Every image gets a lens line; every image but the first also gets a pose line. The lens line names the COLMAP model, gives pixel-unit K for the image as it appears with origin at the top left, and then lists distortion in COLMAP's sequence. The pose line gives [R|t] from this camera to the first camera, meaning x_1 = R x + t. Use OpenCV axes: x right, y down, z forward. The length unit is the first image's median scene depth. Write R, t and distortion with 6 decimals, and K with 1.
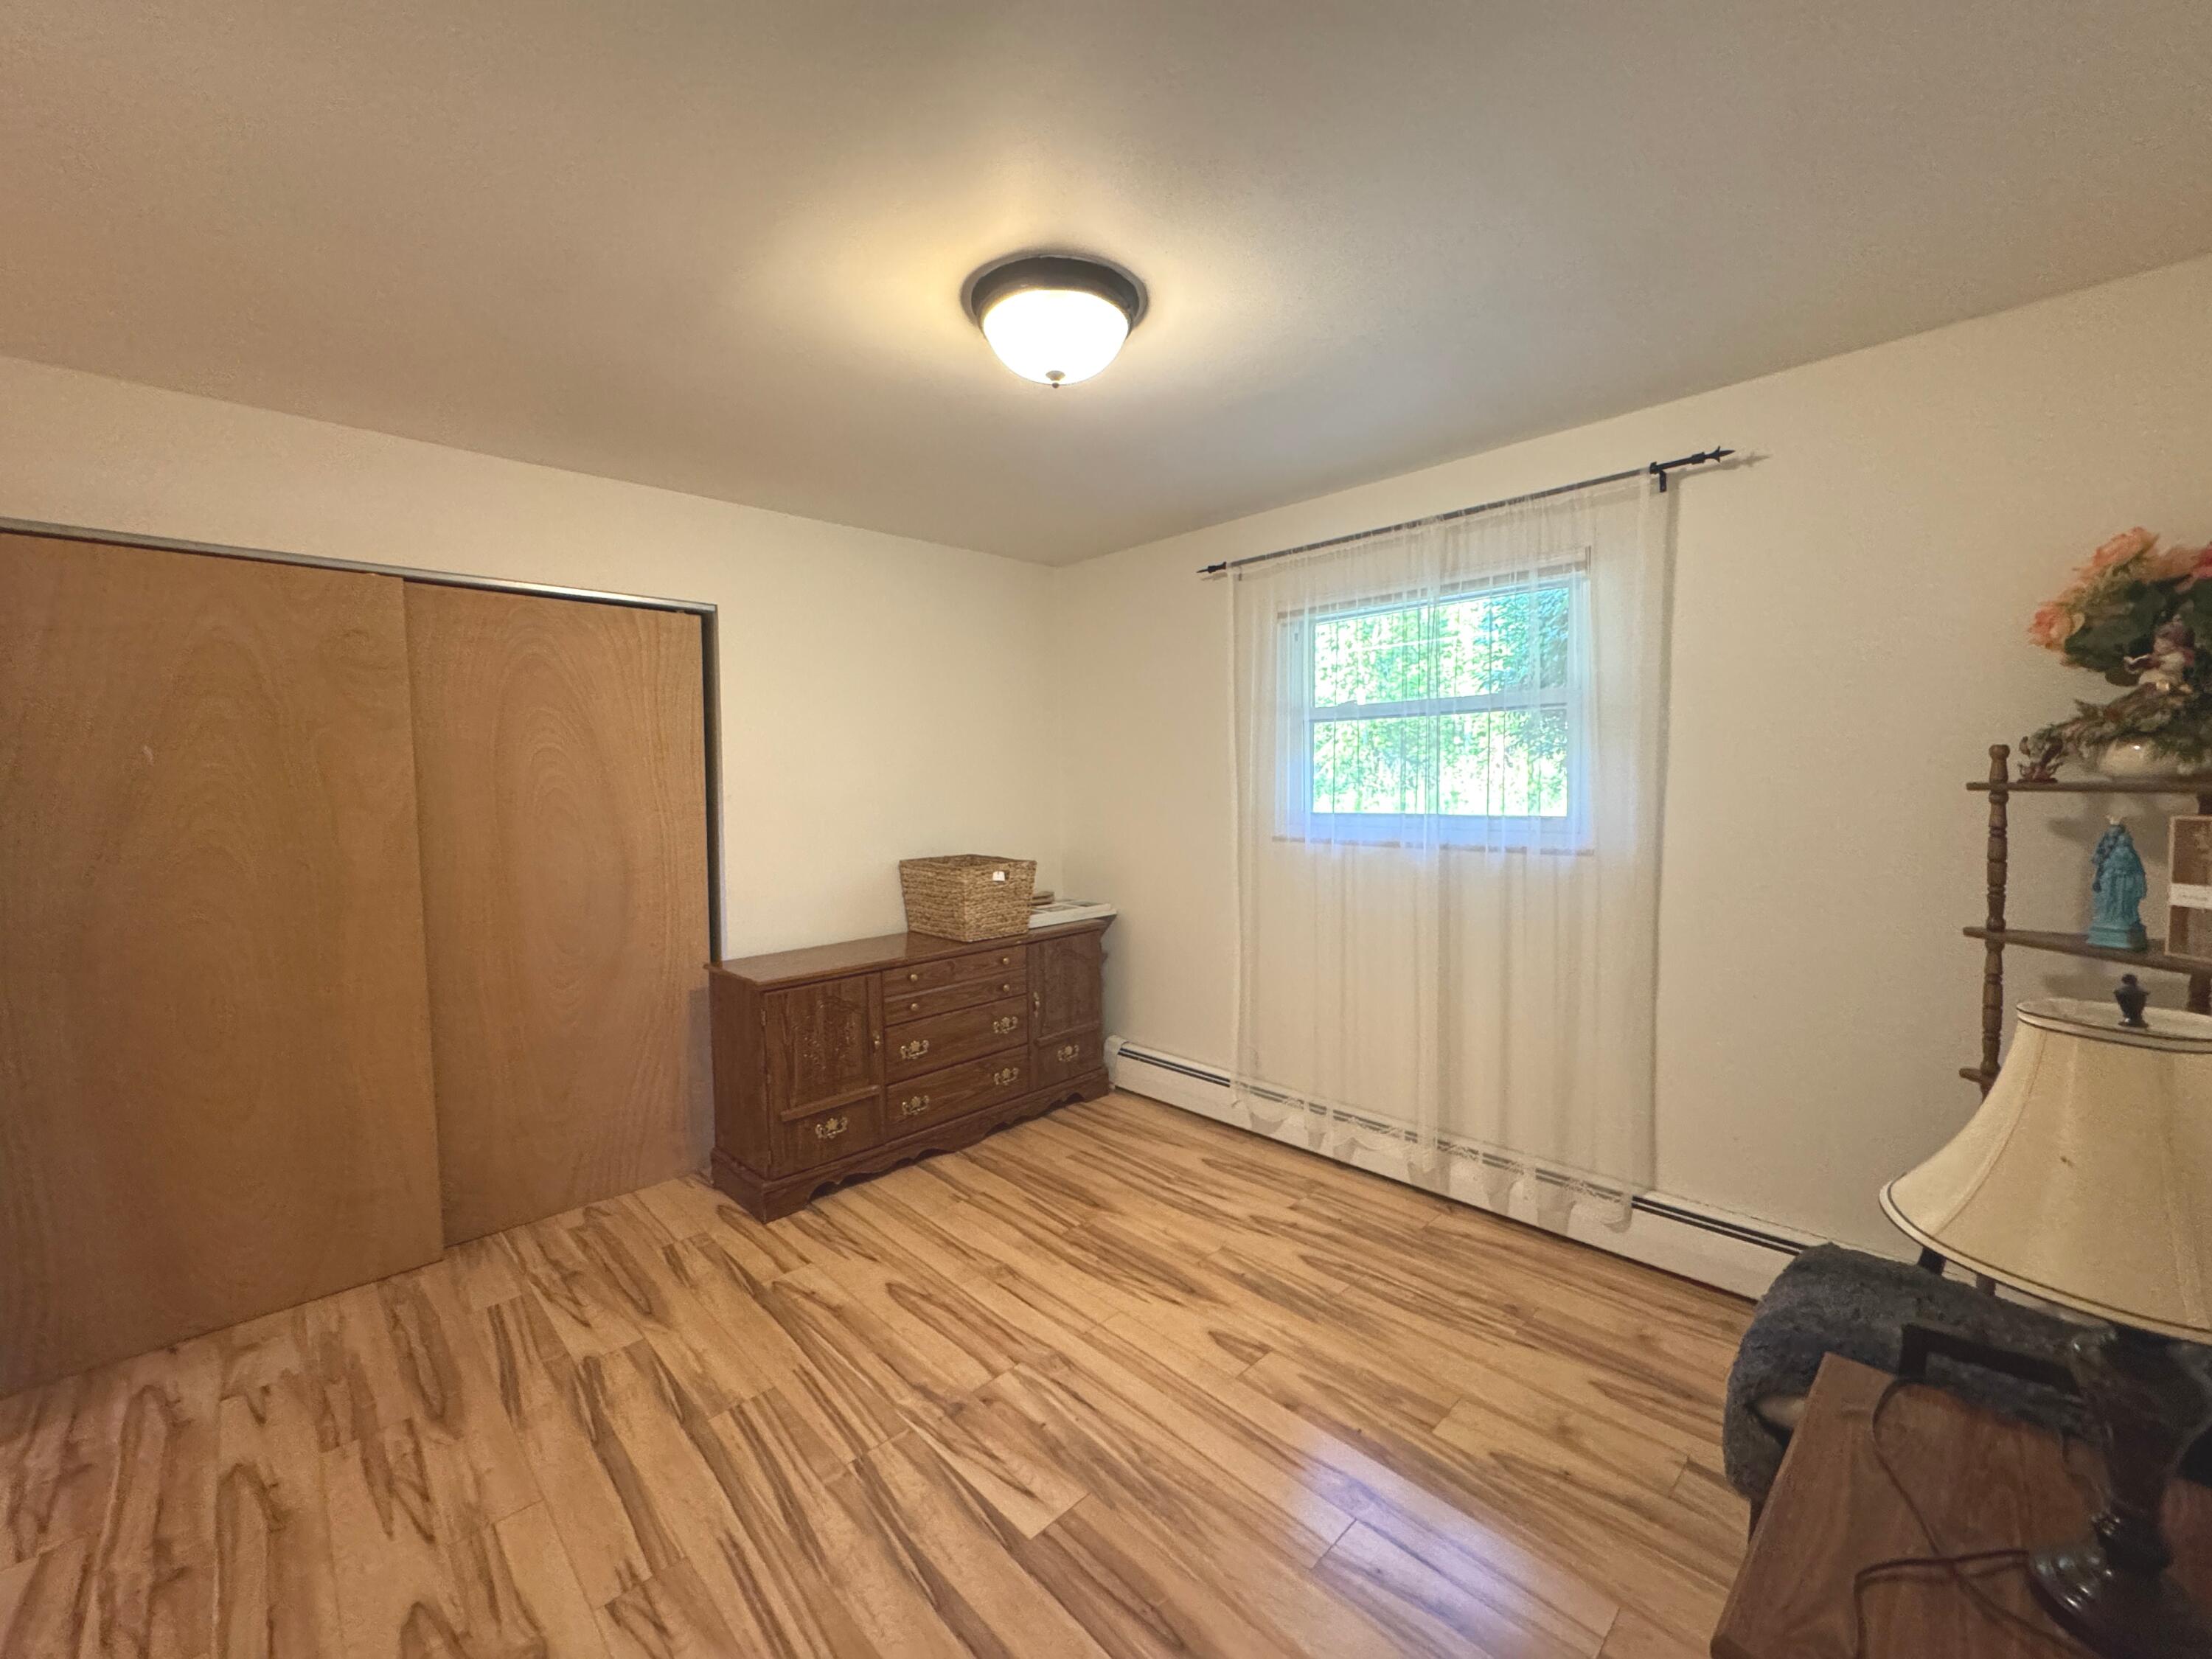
lens RADIAL K [[884.7, 0, 1099.7], [0, 884.7, 825.4], [0, 0, 1]] dist [-0.005591, 0.001026]
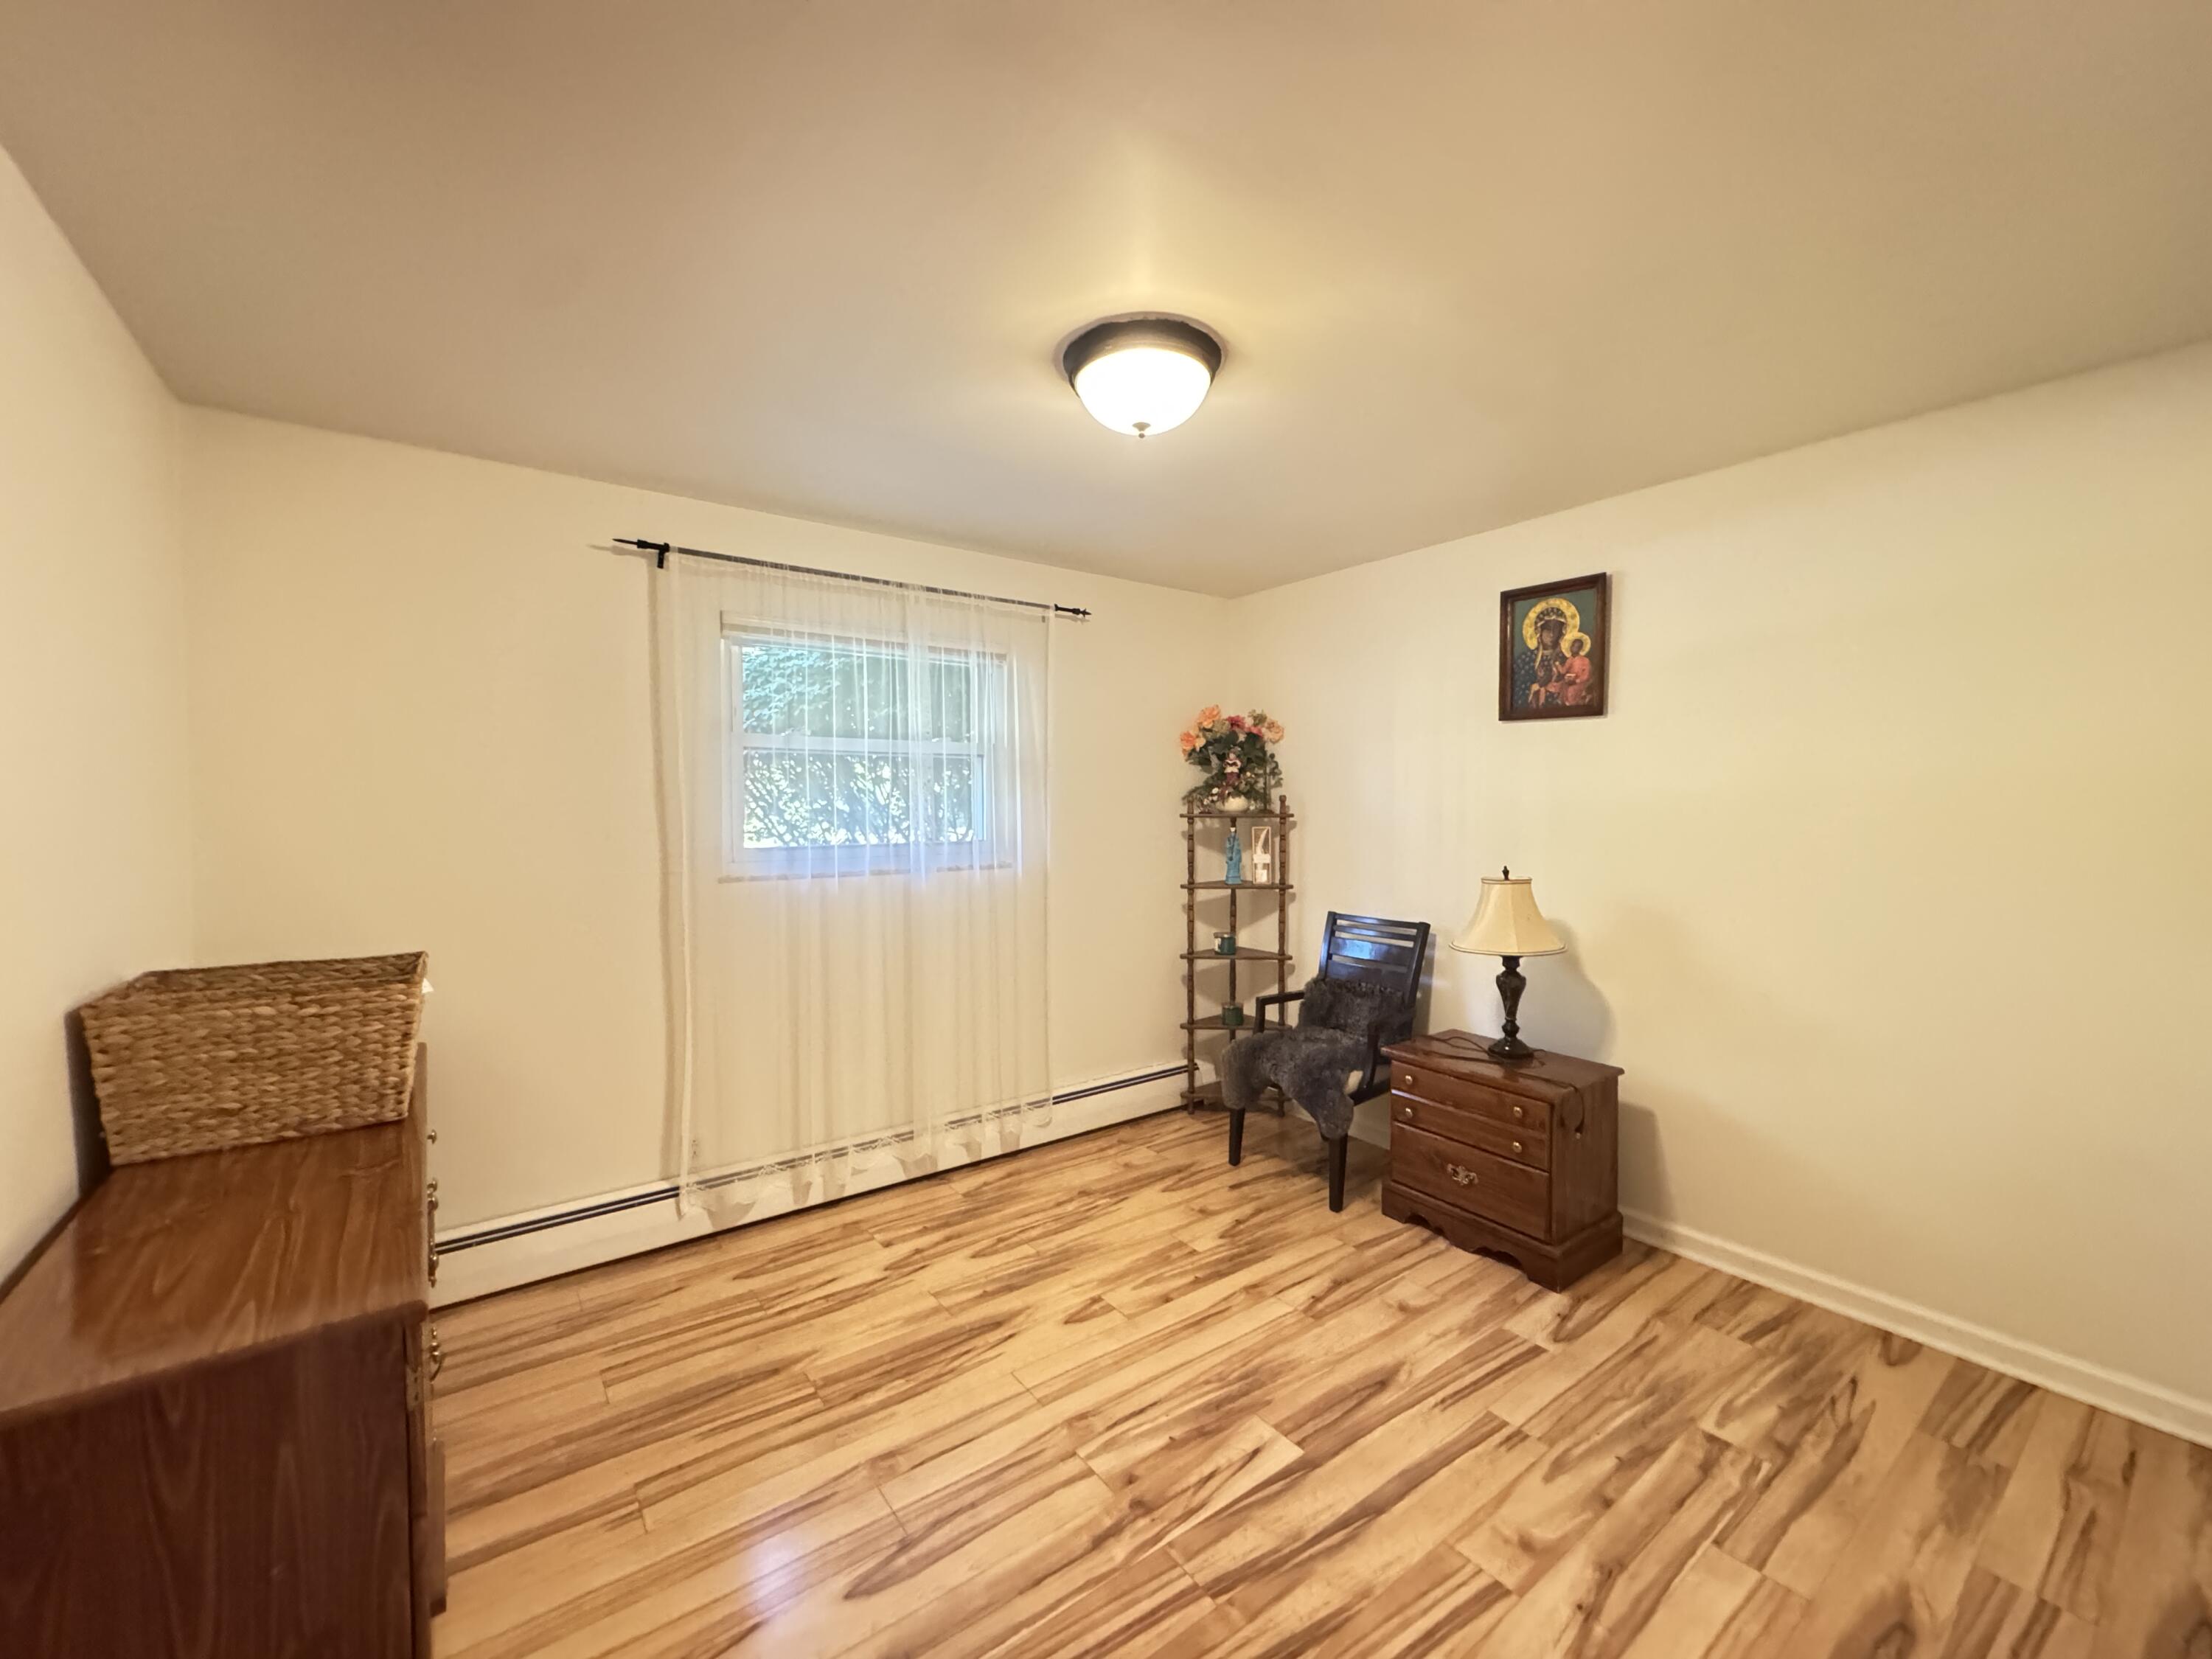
lens RADIAL K [[884.7, 0, 1105.8], [0, 884.7, 825.9], [0, 0, 1]] dist [-0.005591, 0.001026]
pose [[0.133063, -0.010539, 0.991052, -0.904195], [0.052407, 0.998619, 0.003583, -0.031814], [-0.989721, 0.051462, 0.133432, 0.754774]]
